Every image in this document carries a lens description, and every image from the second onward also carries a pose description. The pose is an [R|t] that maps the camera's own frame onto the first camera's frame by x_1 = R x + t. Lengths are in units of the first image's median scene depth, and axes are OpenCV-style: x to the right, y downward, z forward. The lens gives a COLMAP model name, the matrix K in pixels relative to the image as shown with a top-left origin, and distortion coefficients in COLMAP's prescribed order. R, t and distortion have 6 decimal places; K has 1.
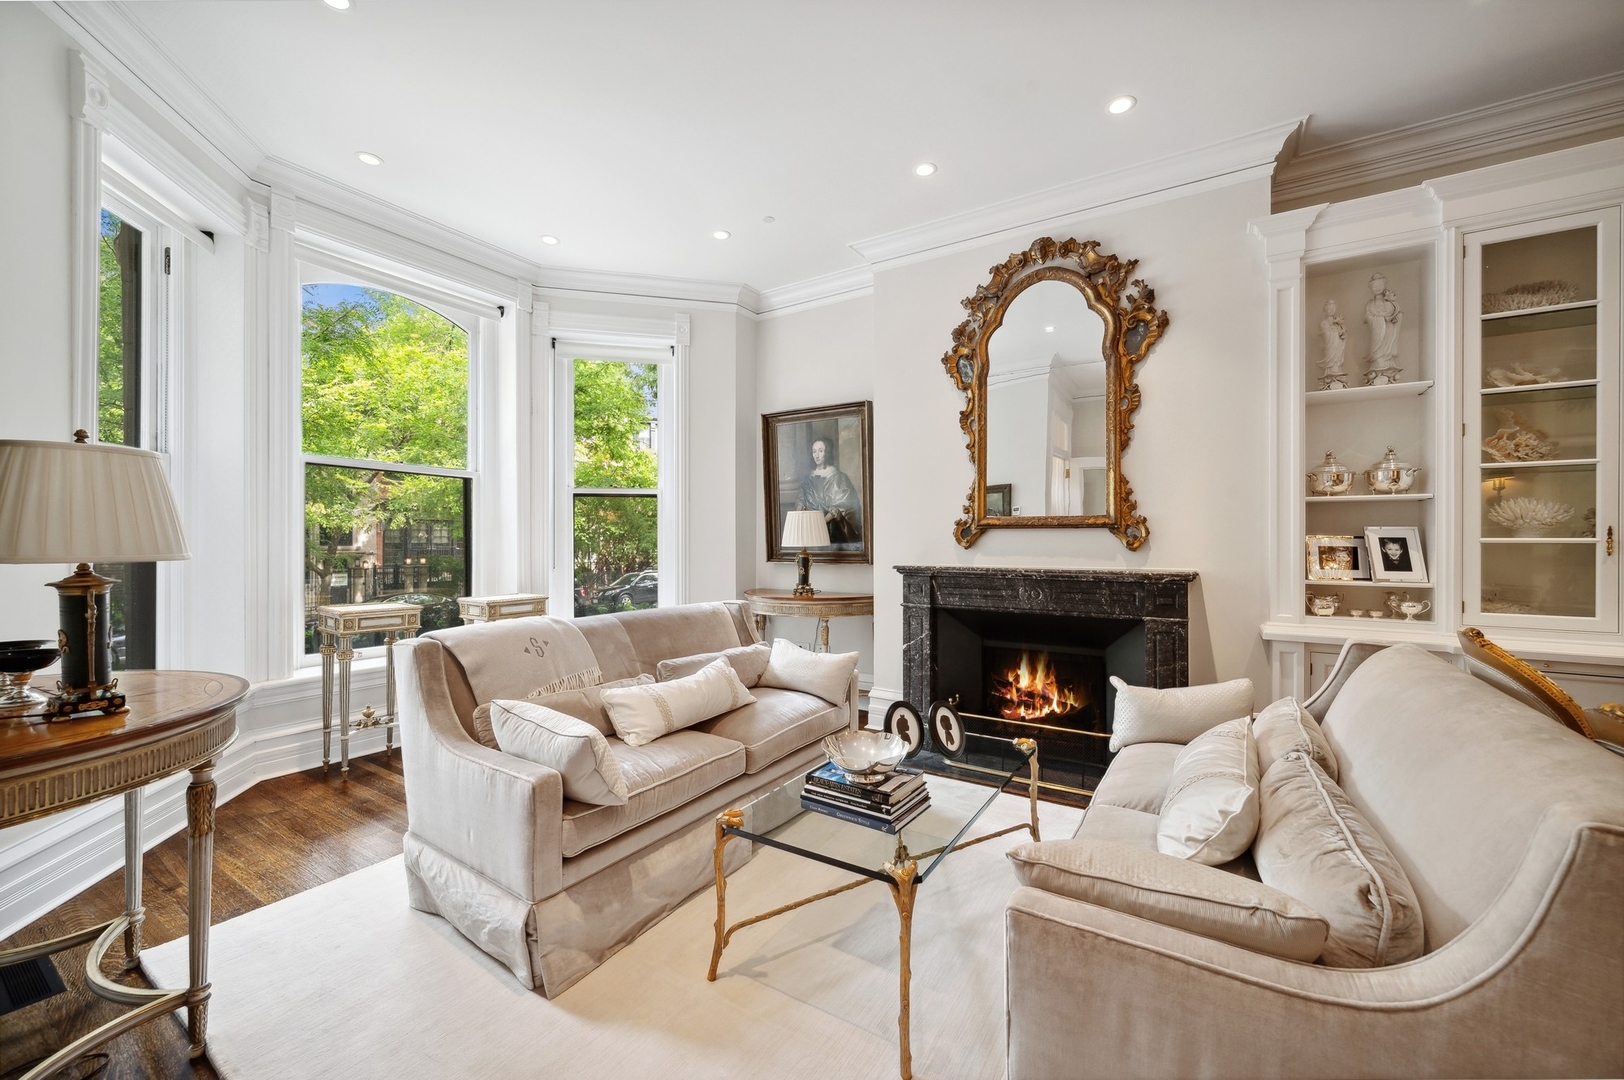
lens RADIAL K [[647.8, 0, 811.8], [0, 647.8, 546.8], [0, 0, 1]] dist [-0.000473, -0.000024]
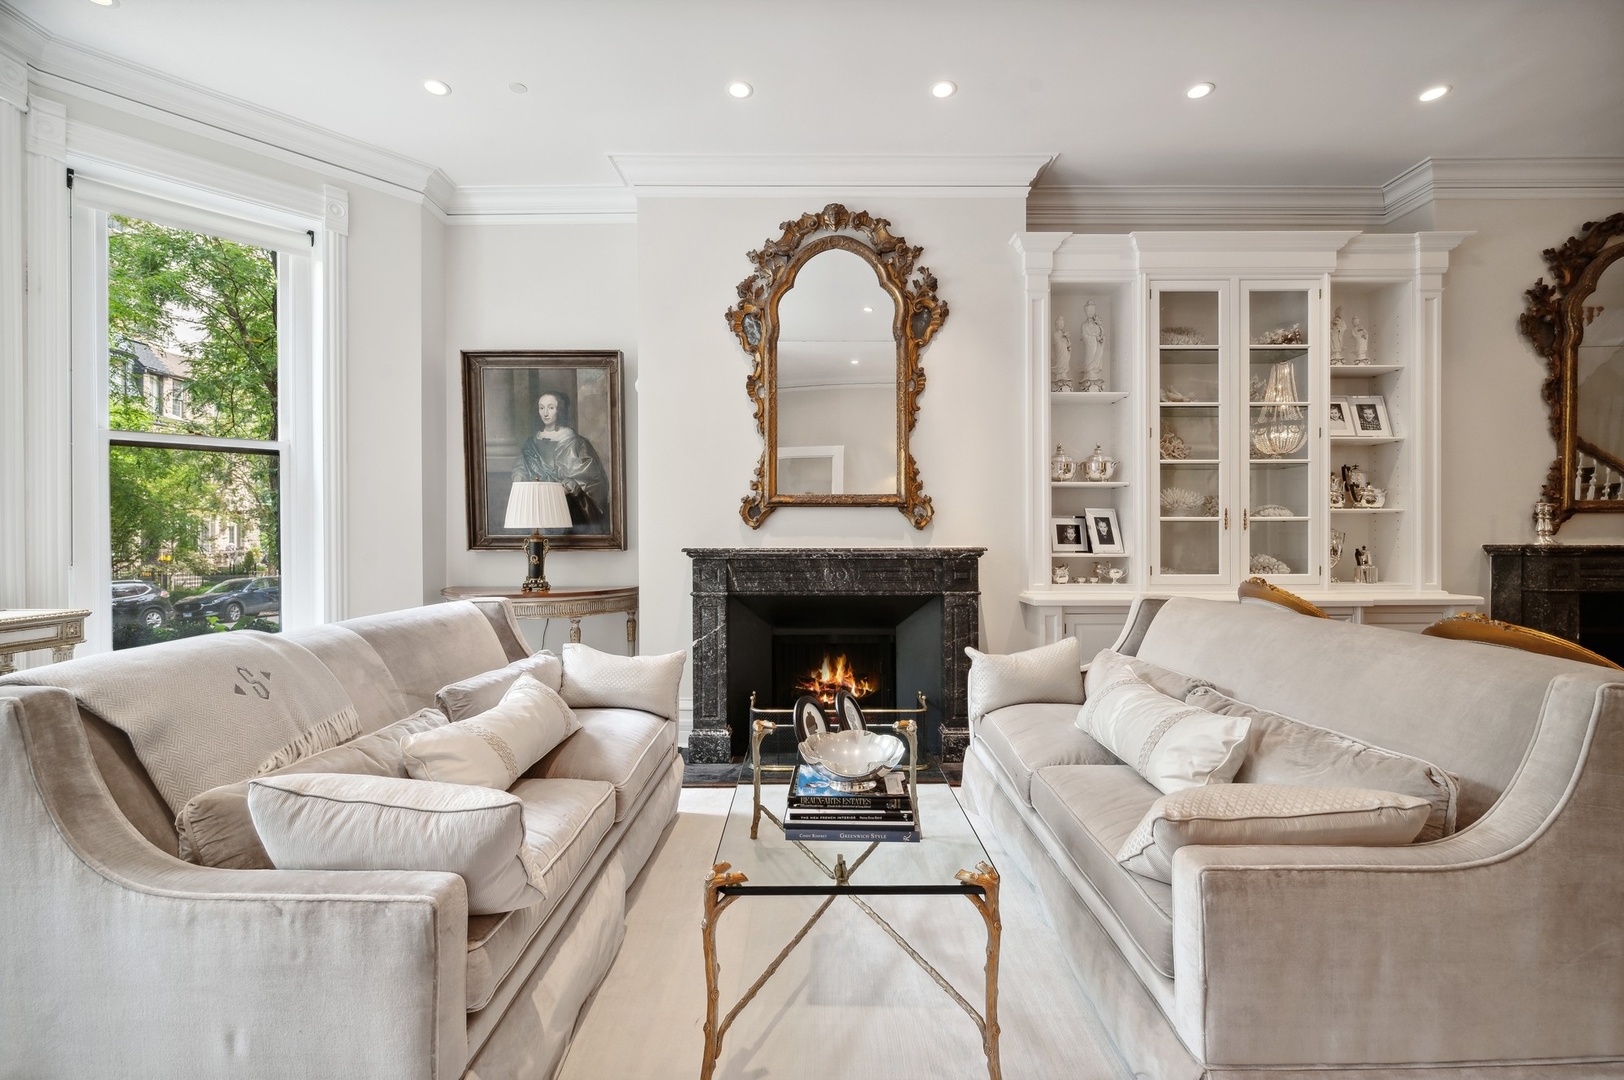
lens RADIAL K [[703.4, 0, 841.4], [0, 703.4, 539.1], [0, 0, 1]] dist [0.001957, -0.000242]
pose [[0.841979, -0.006400, 0.539473, -0.226896], [0.007940, 0.999968, -0.000529, 0.022467], [-0.539453, 0.004728, 0.842003, 0.135459]]
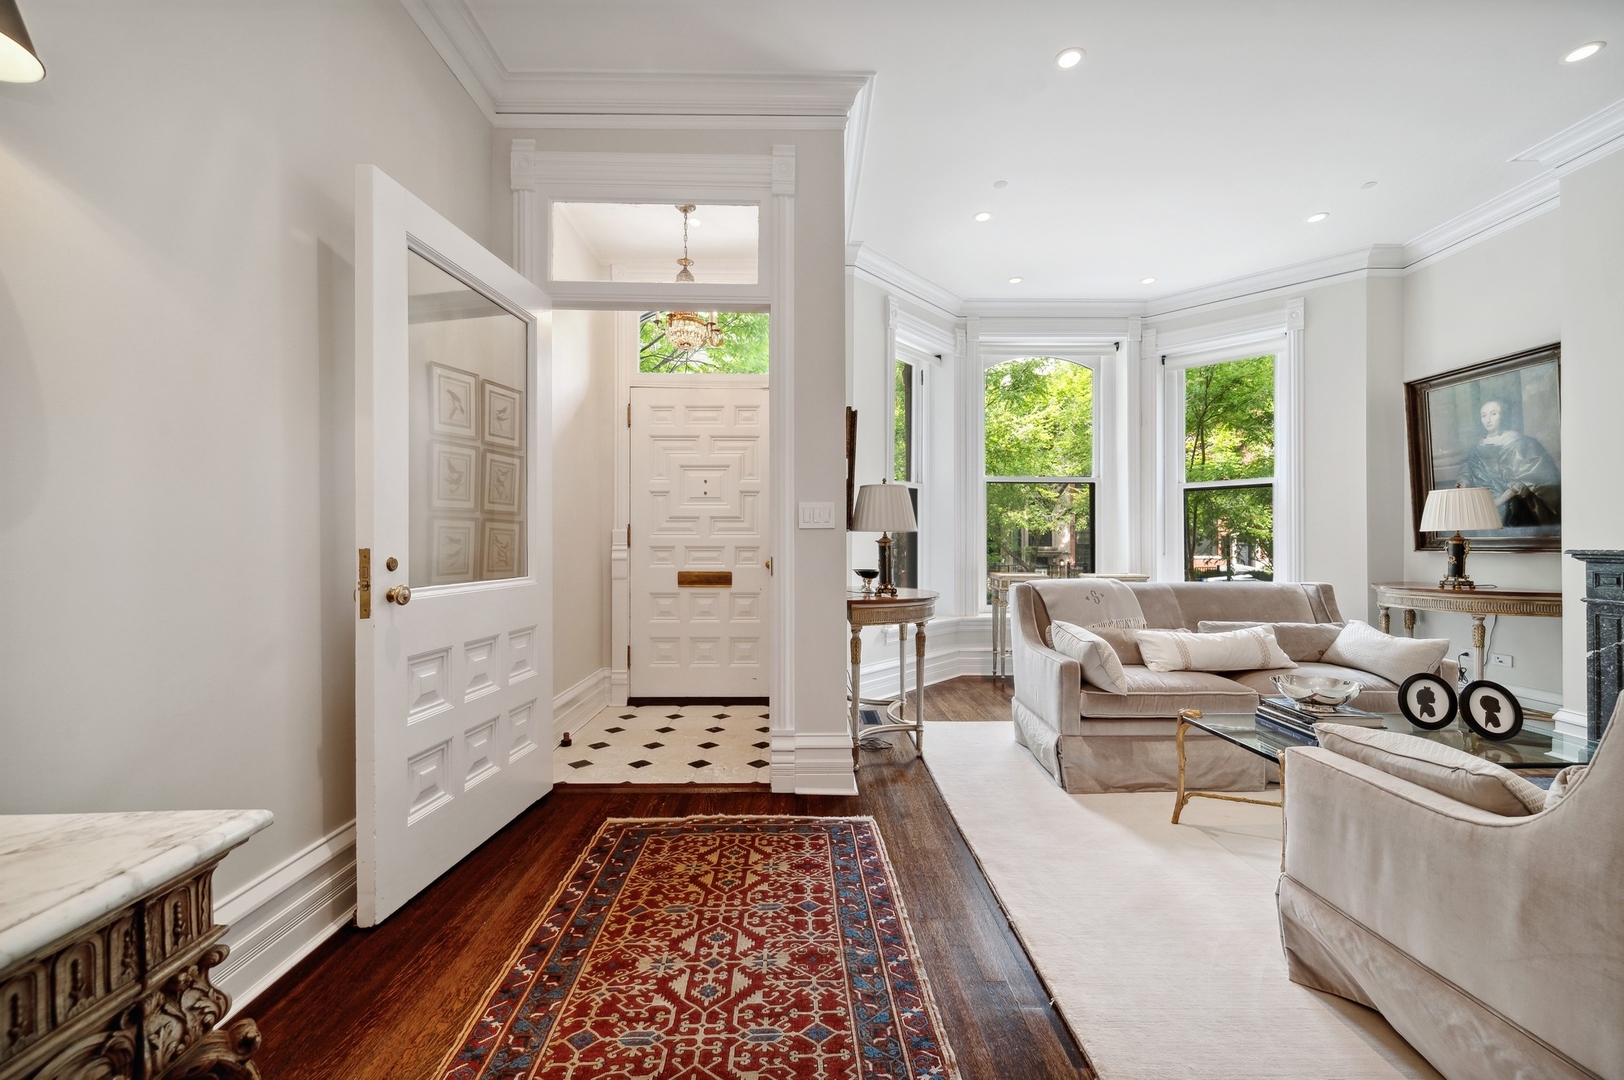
lens RADIAL K [[647.8, 0, 828.6], [0, 647.8, 550.2], [0, 0, 1]] dist [-0.000473, -0.000024]
pose [[0.577766, 0.003119, -0.816196, 0.292648], [-0.001045, 0.999995, 0.003082, 0.032580], [0.816202, -0.000927, 0.577766, -0.229488]]
